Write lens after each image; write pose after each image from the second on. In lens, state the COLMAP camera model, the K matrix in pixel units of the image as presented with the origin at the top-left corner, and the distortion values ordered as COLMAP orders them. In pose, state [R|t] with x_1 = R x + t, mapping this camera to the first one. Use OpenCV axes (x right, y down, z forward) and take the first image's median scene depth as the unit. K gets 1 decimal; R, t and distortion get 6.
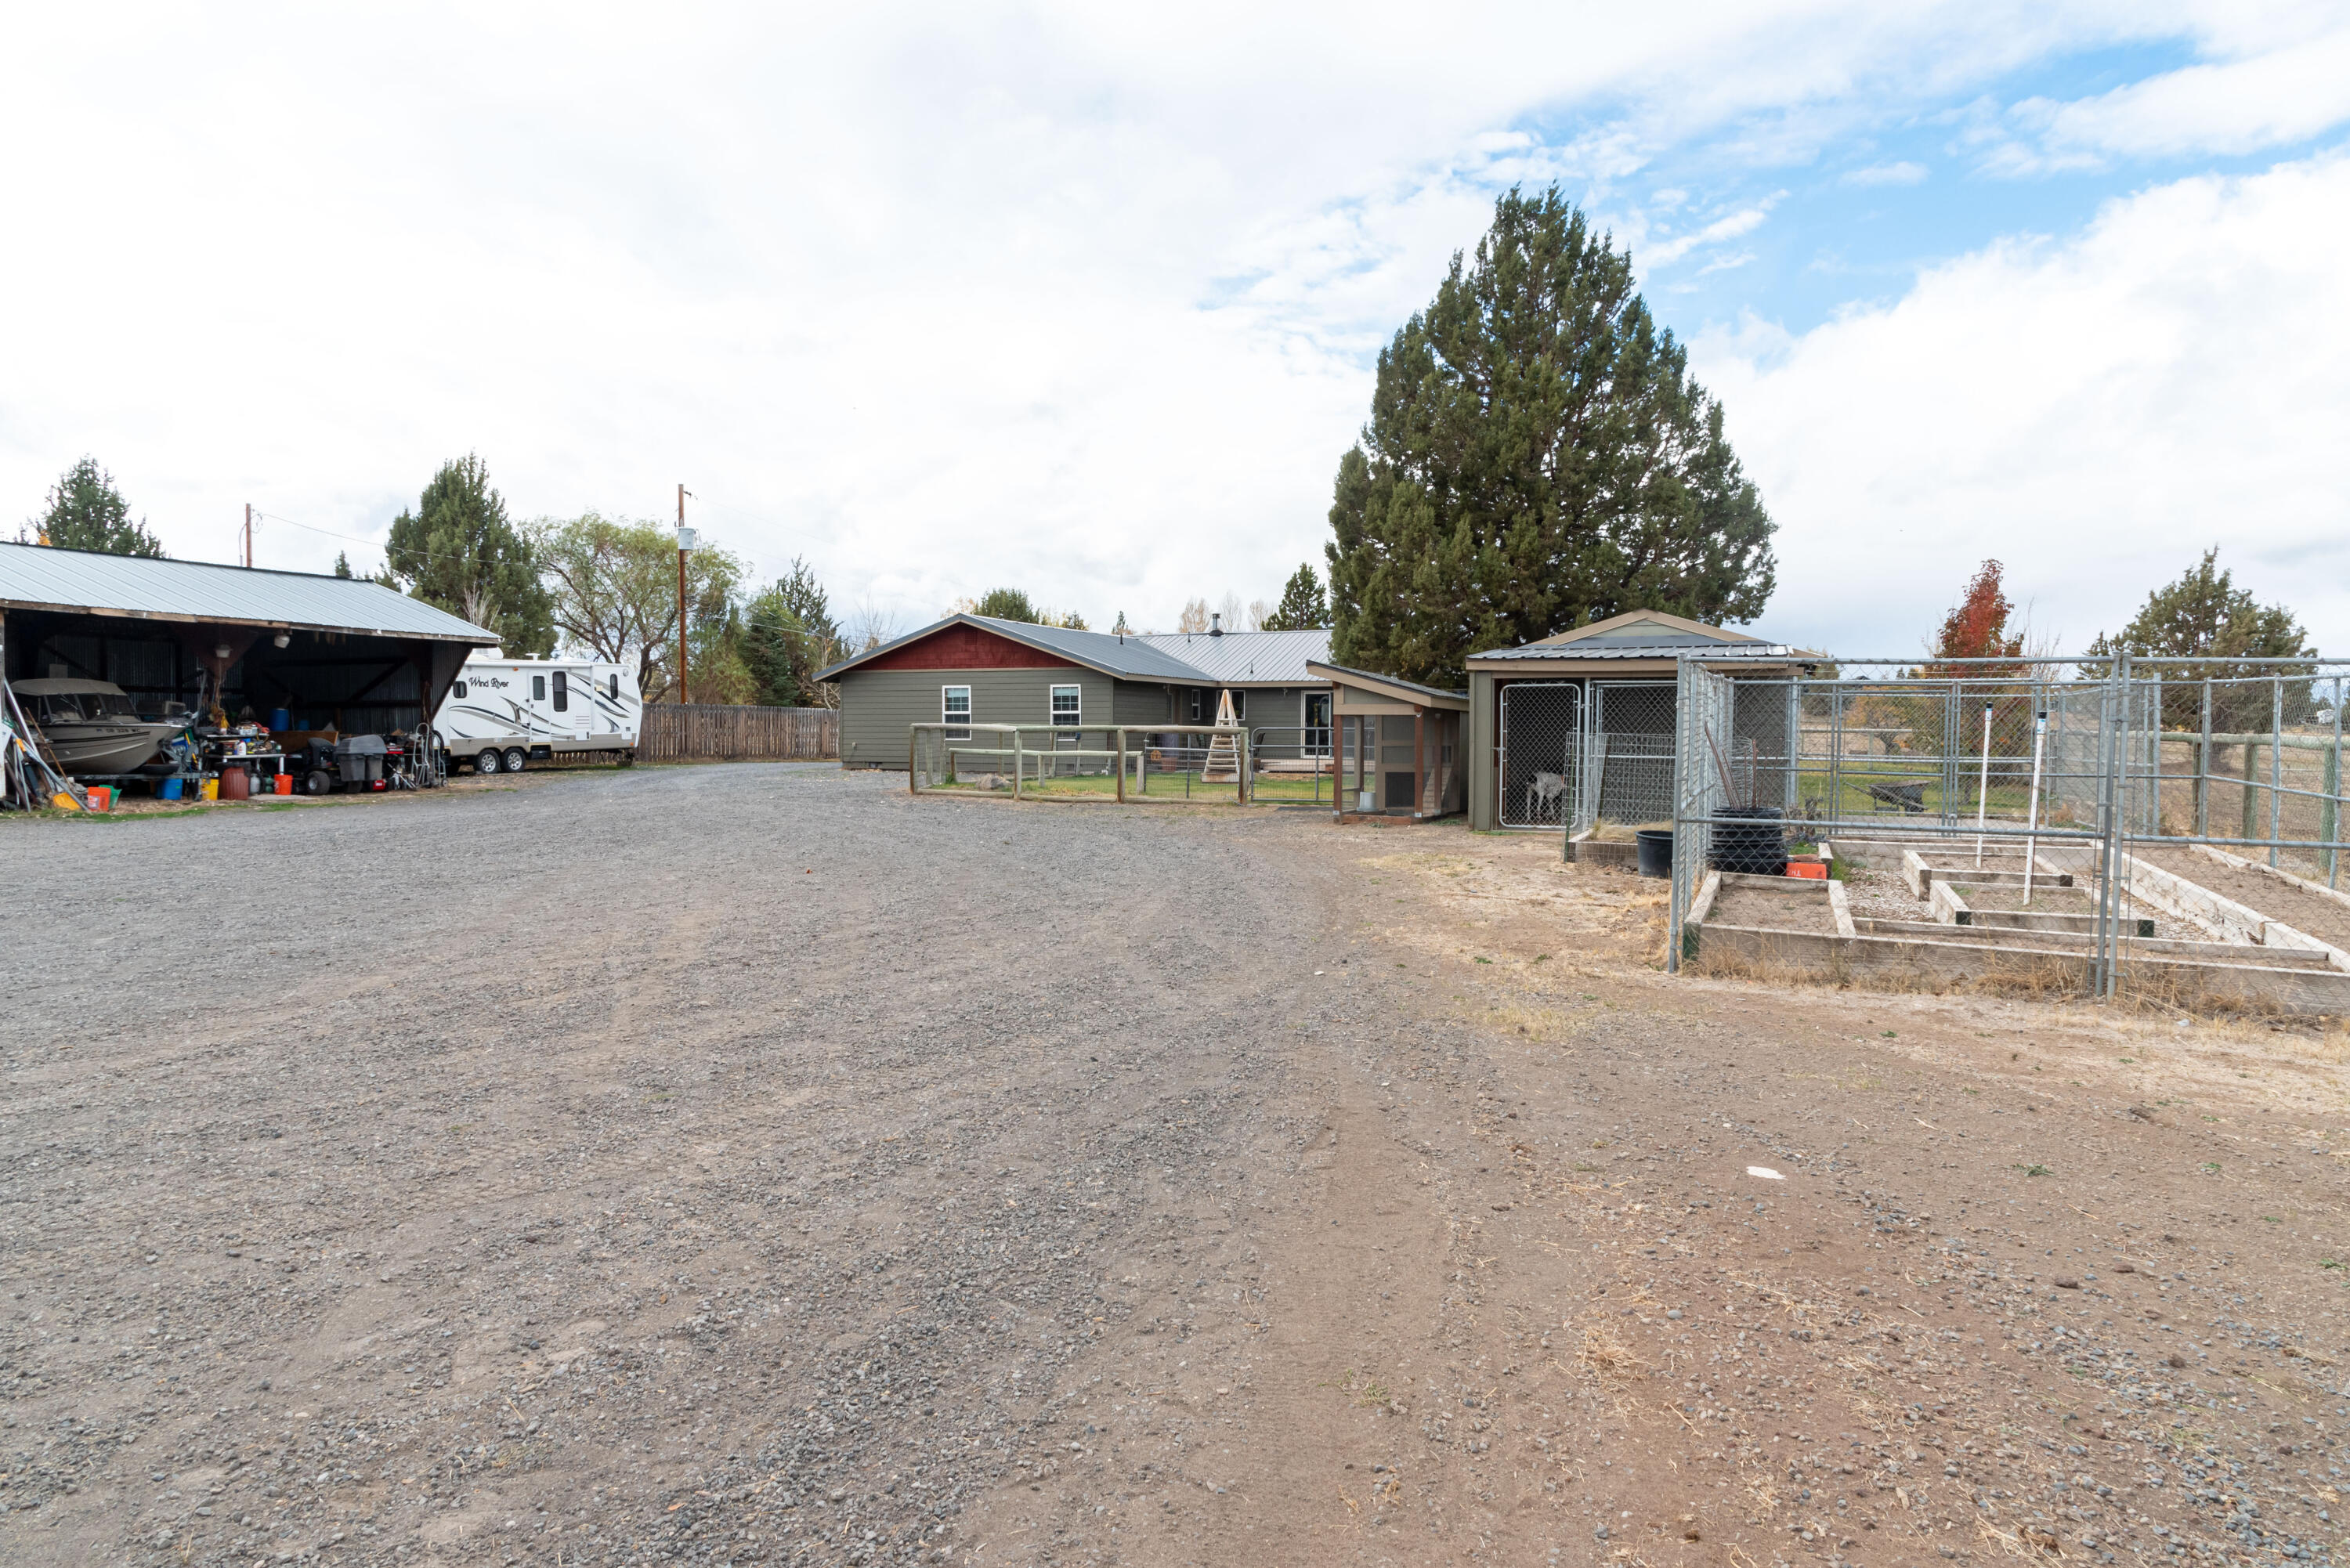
lens RADIAL K [[1582.4, 0, 1175.0], [0, 1582.4, 784.0], [0, 0, 1]] dist [-0.007063, -0.001760]
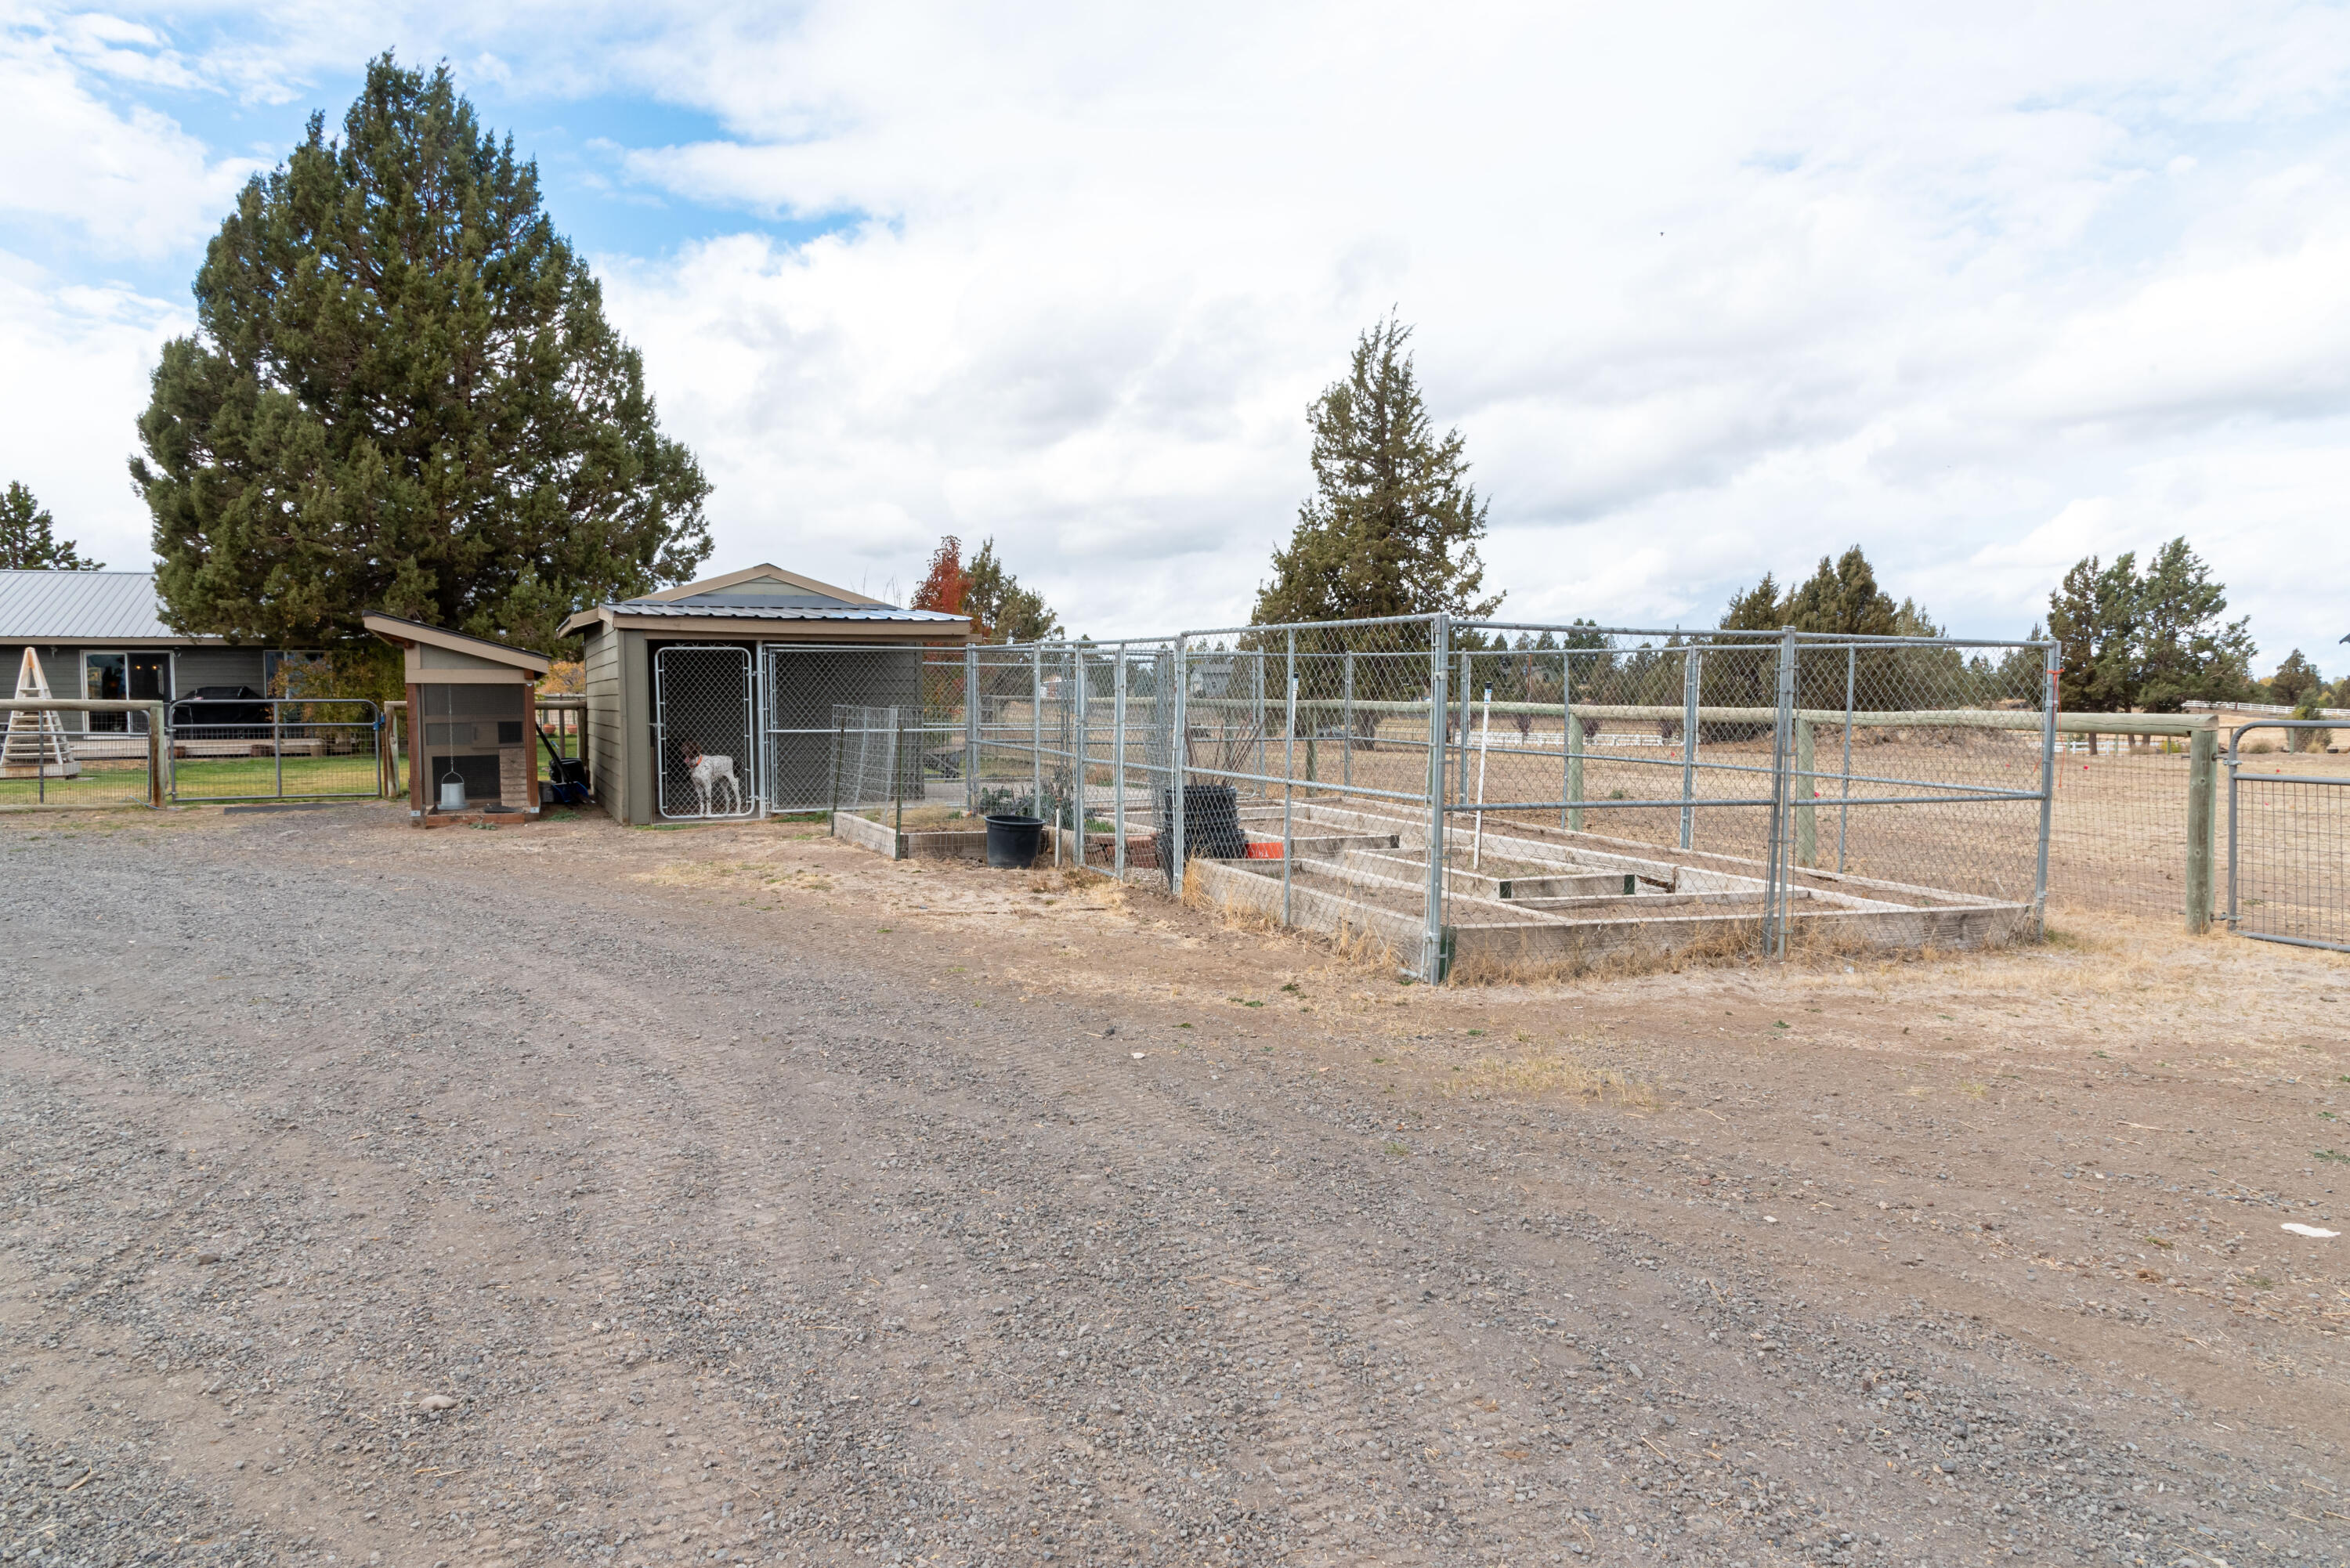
lens RADIAL K [[1548.3, 0, 1175.0], [0, 1548.3, 784.0], [0, 0, 1]] dist [-0.001079, 0.000441]
pose [[0.702544, -0.045612, 0.710177, -0.100259], [0.029157, 0.998951, 0.035315, -0.006663], [-0.711043, -0.004104, 0.703137, 0.132772]]
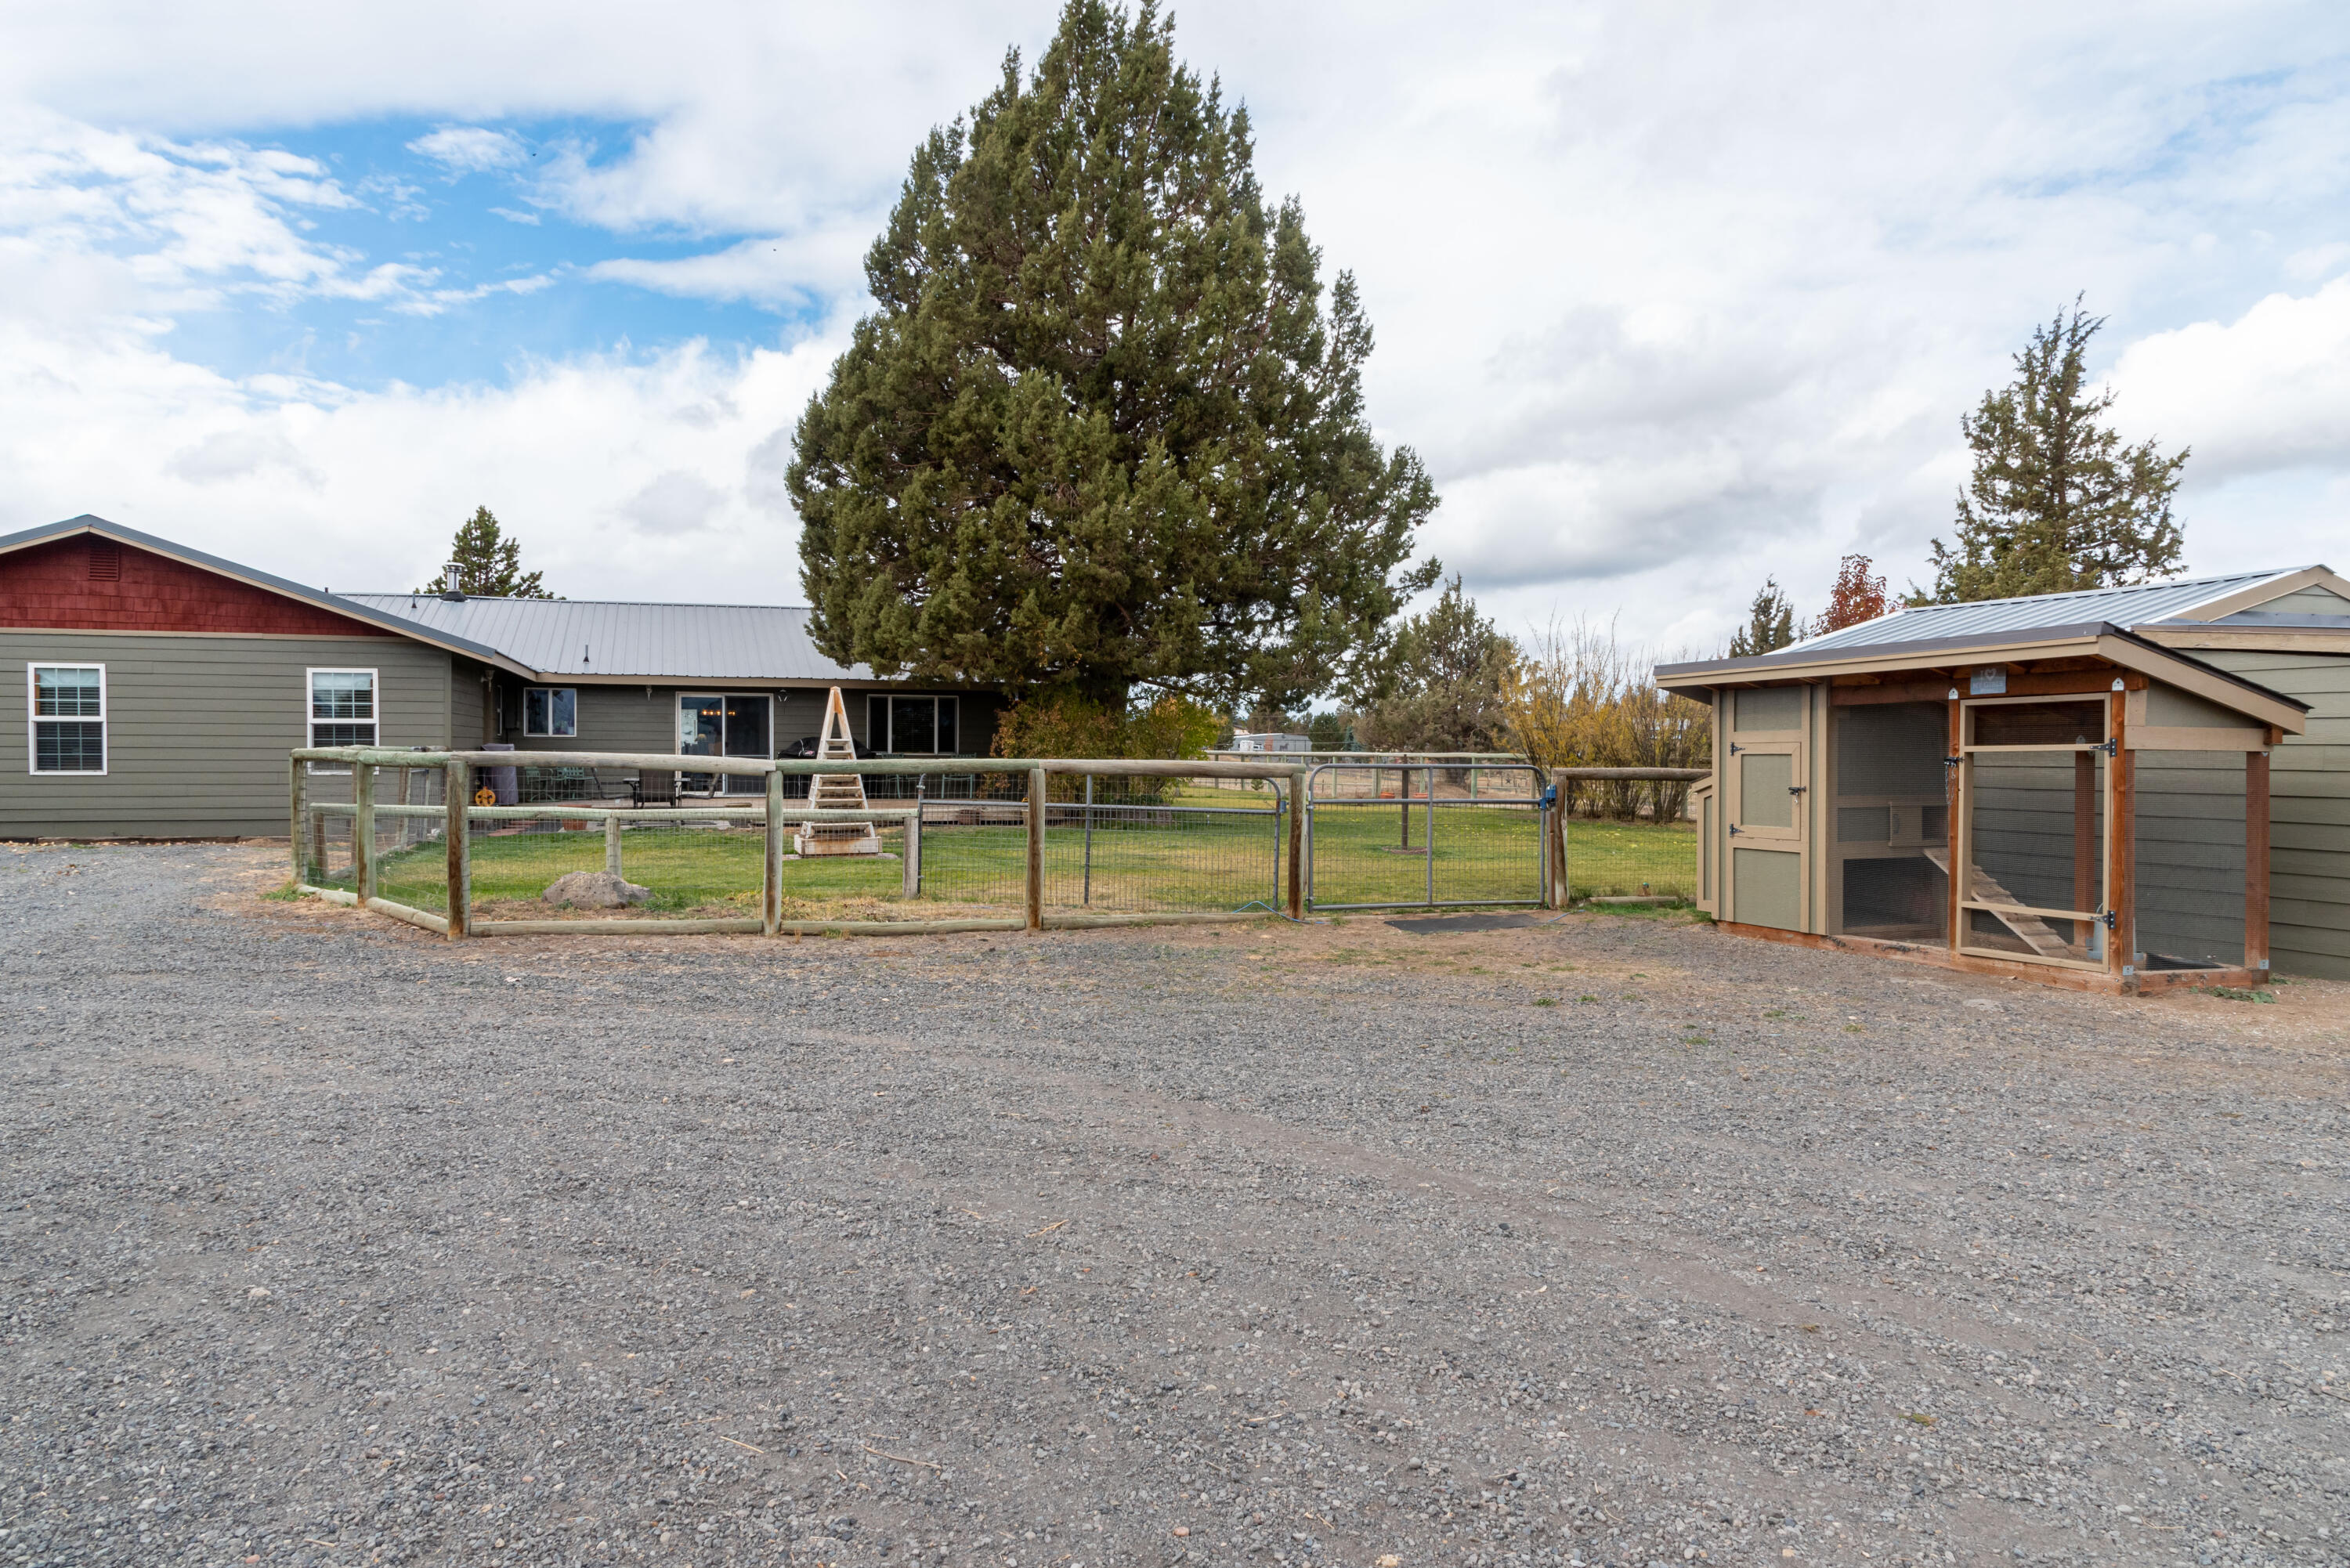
lens RADIAL K [[1632.6, 0, 1140.7], [0, 1632.6, 766.7], [0, 0, 1]] dist [-0.017415, -0.005681]
pose [[0.770978, -0.000153, 0.636862, -0.242413], [0.012827, 0.999801, -0.015288, -0.021369], [-0.636733, 0.019956, 0.770826, 0.475335]]
